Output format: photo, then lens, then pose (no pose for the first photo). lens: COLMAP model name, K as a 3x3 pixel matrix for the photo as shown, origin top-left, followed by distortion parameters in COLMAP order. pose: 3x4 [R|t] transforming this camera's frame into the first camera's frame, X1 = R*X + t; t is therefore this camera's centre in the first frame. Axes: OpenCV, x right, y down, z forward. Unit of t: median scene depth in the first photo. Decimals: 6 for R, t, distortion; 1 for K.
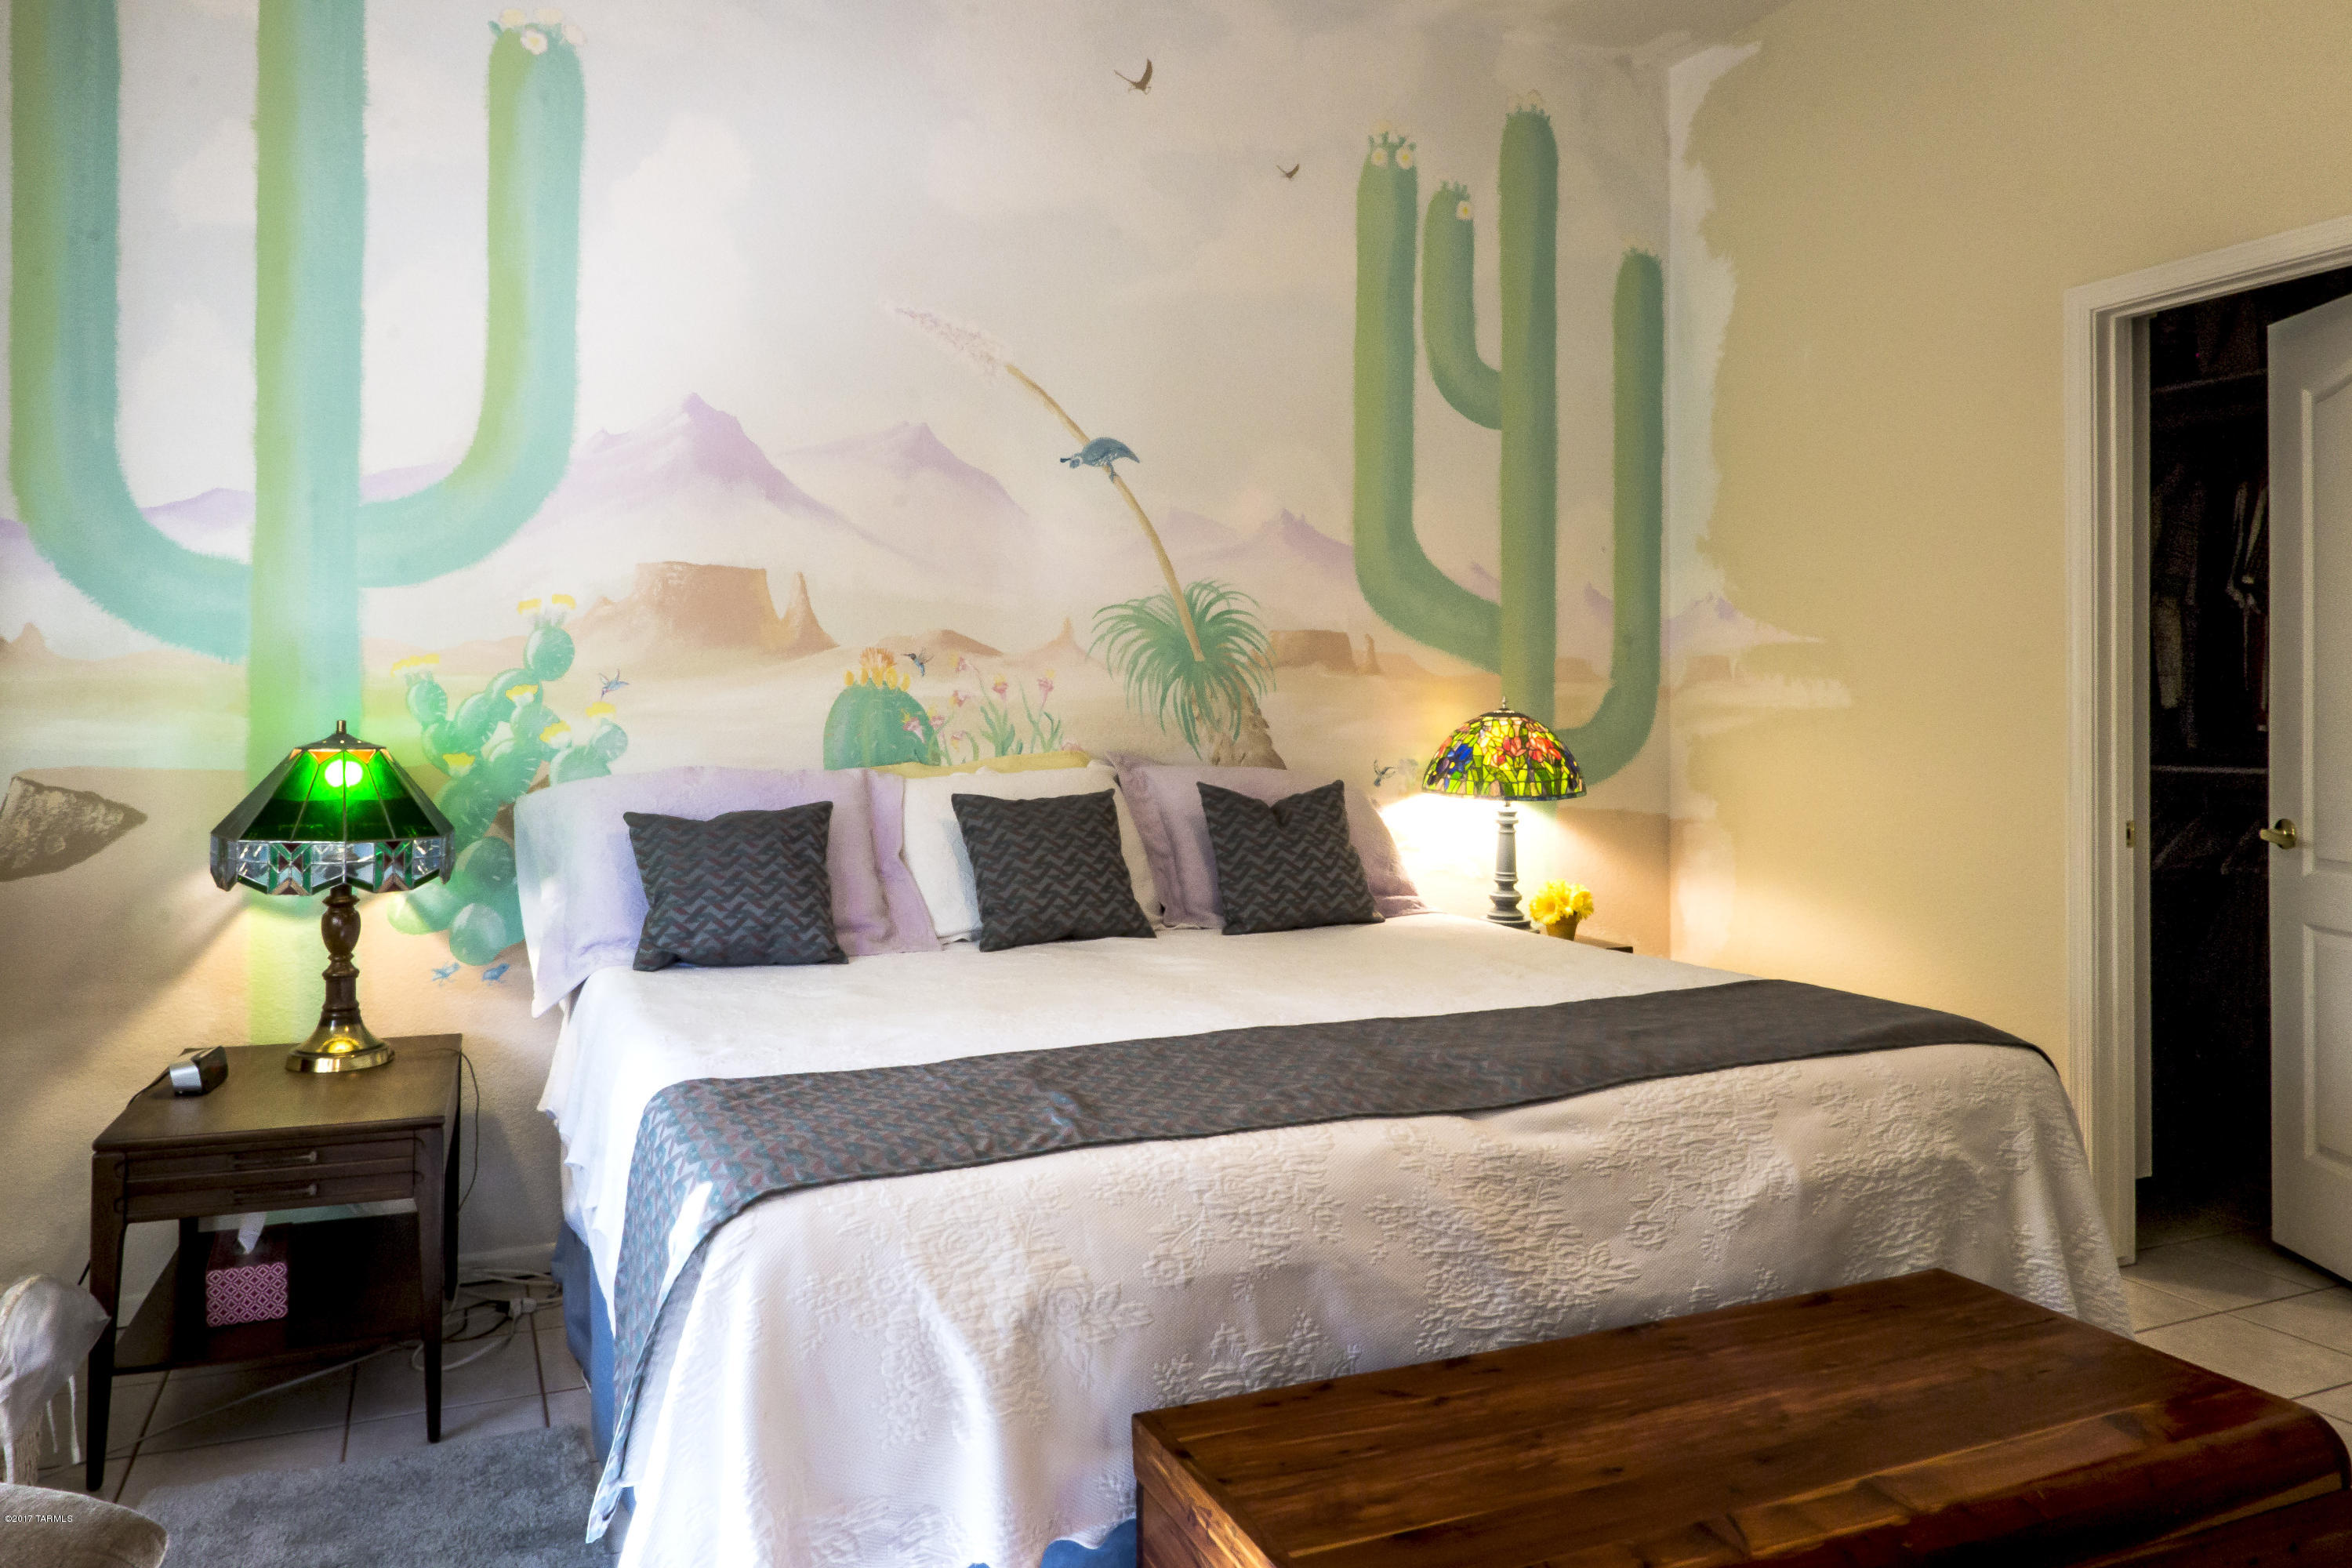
lens RADIAL K [[1575.0, 0, 1146.9], [0, 1575.0, 700.7], [0, 0, 1]] dist [0.014878, -0.007368]
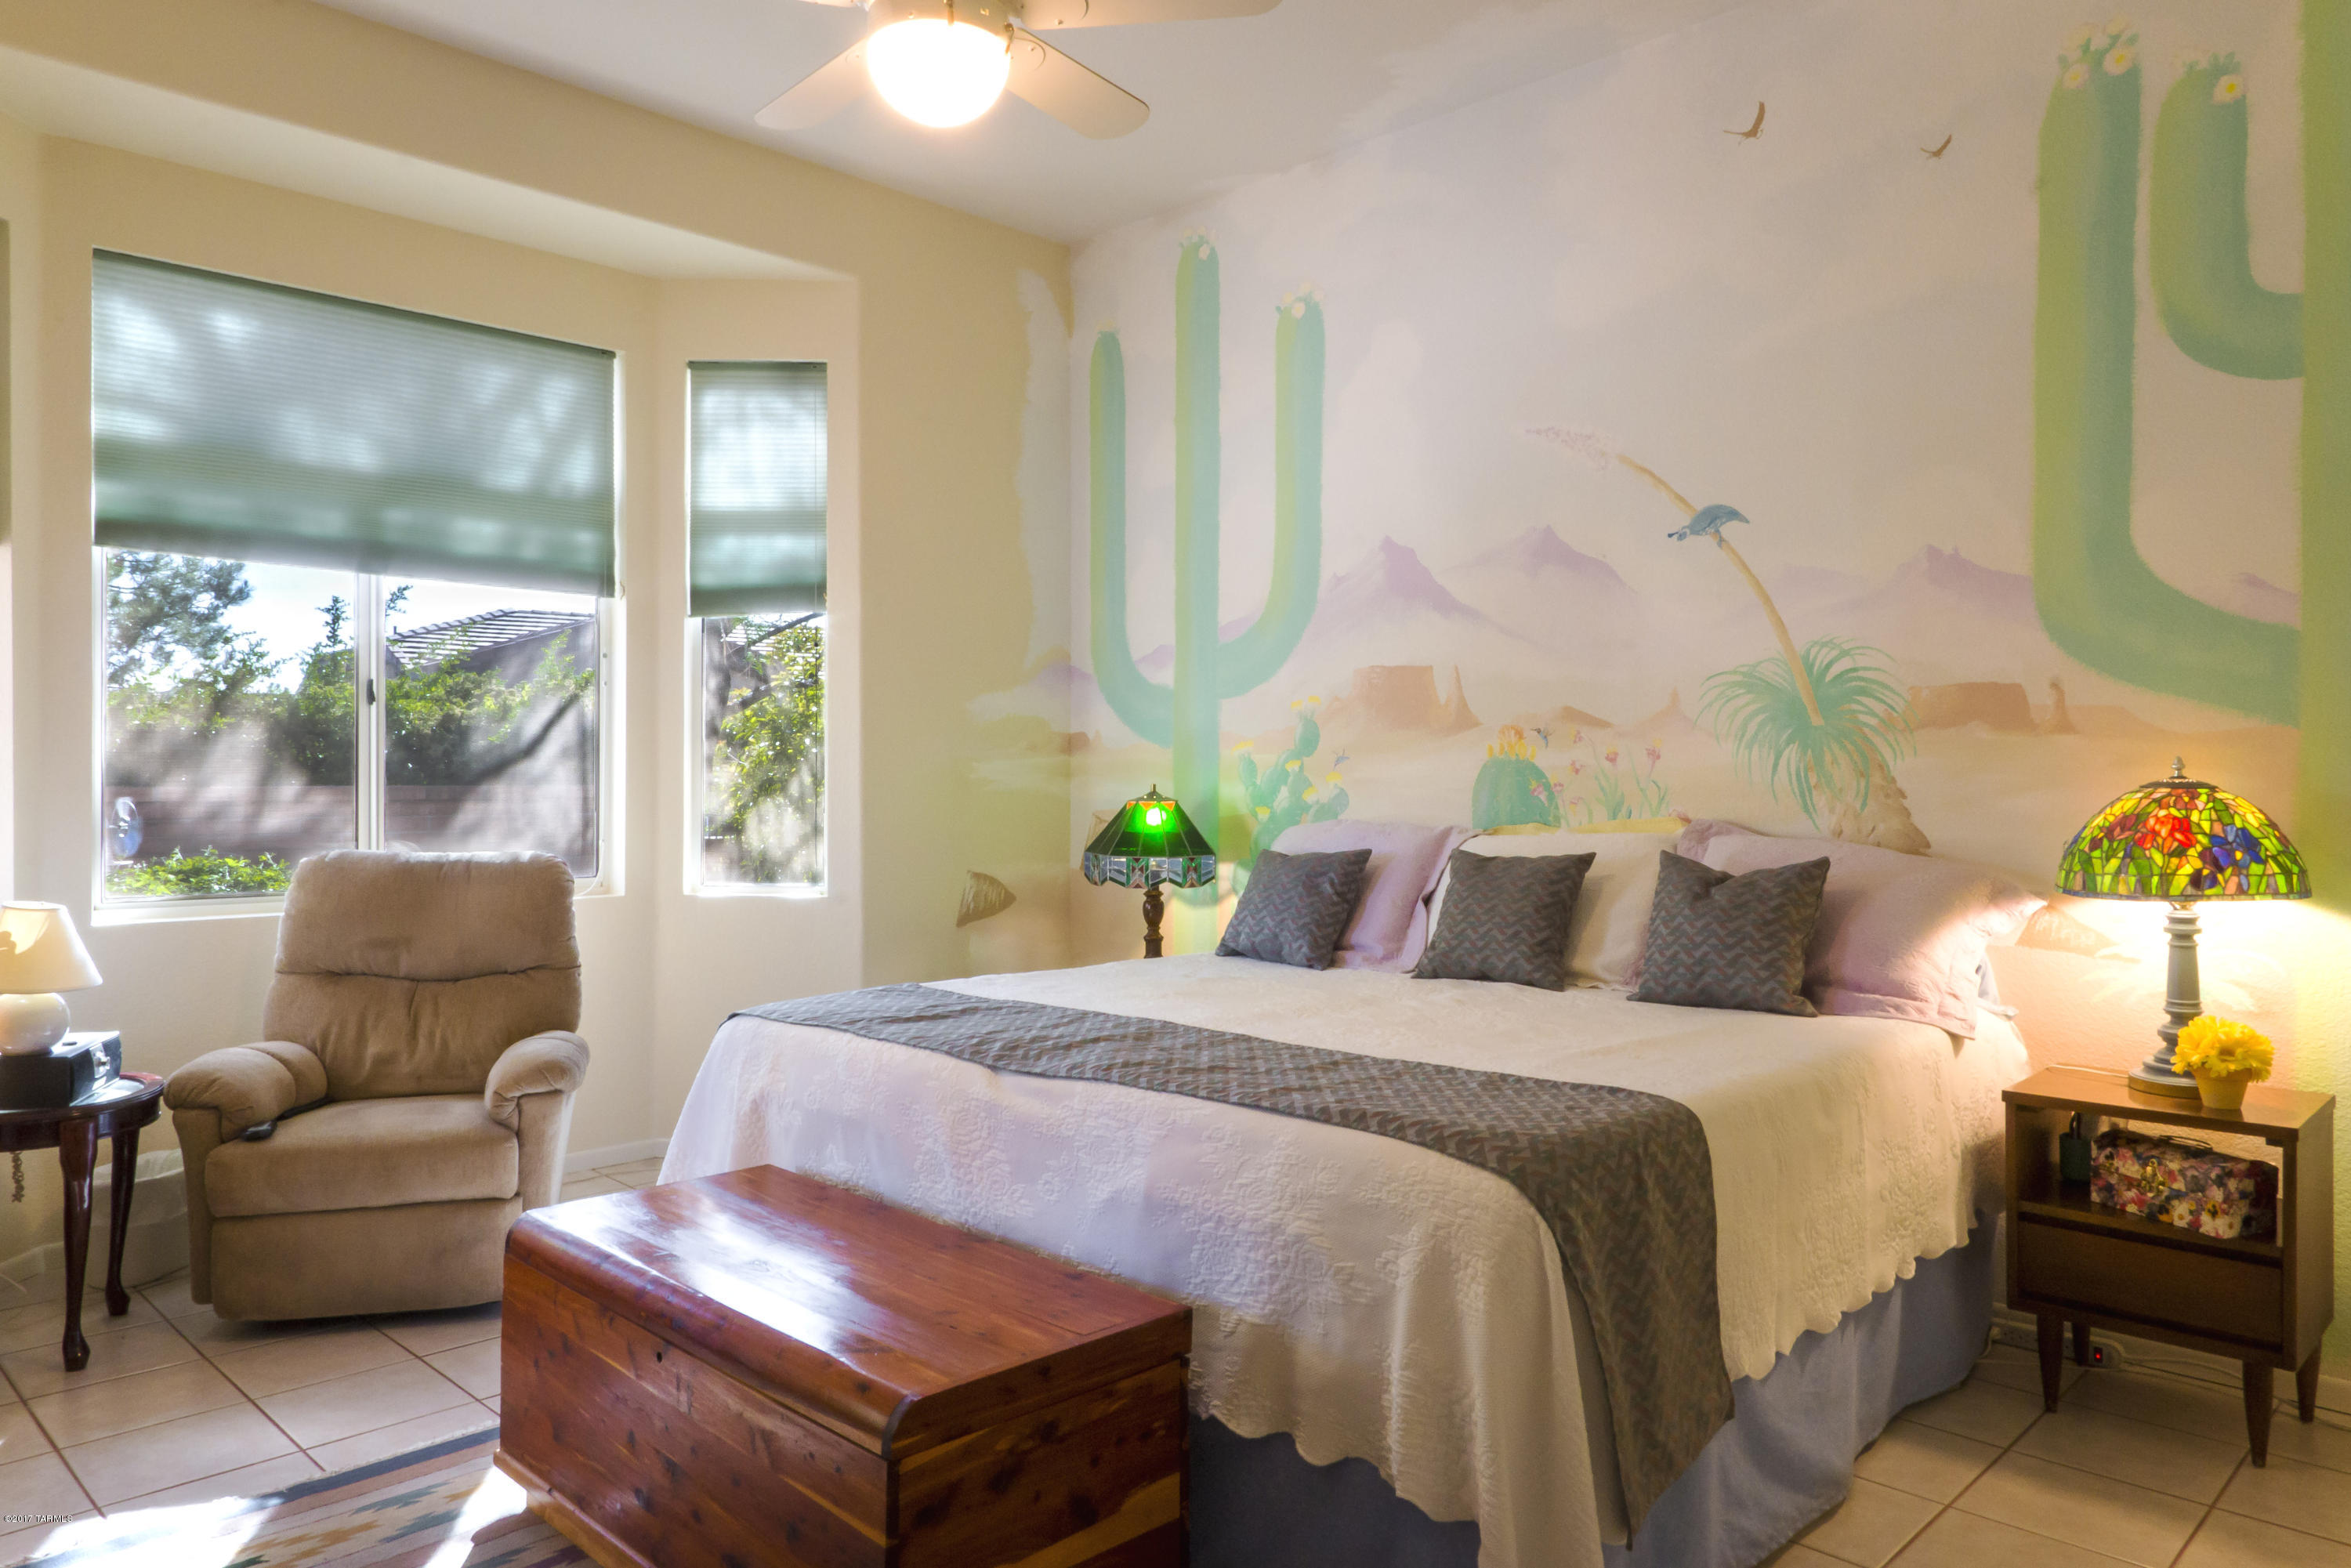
lens RADIAL K [[1574.2, 0, 1179.6], [0, 1574.2, 781.4], [0, 0, 1]] dist [0.014878, -0.007368]
pose [[0.379165, 0.004397, -0.925318, 0.781728], [0.008252, 0.999933, 0.008133, -0.002763], [0.925292, -0.010719, 0.379104, 0.310582]]
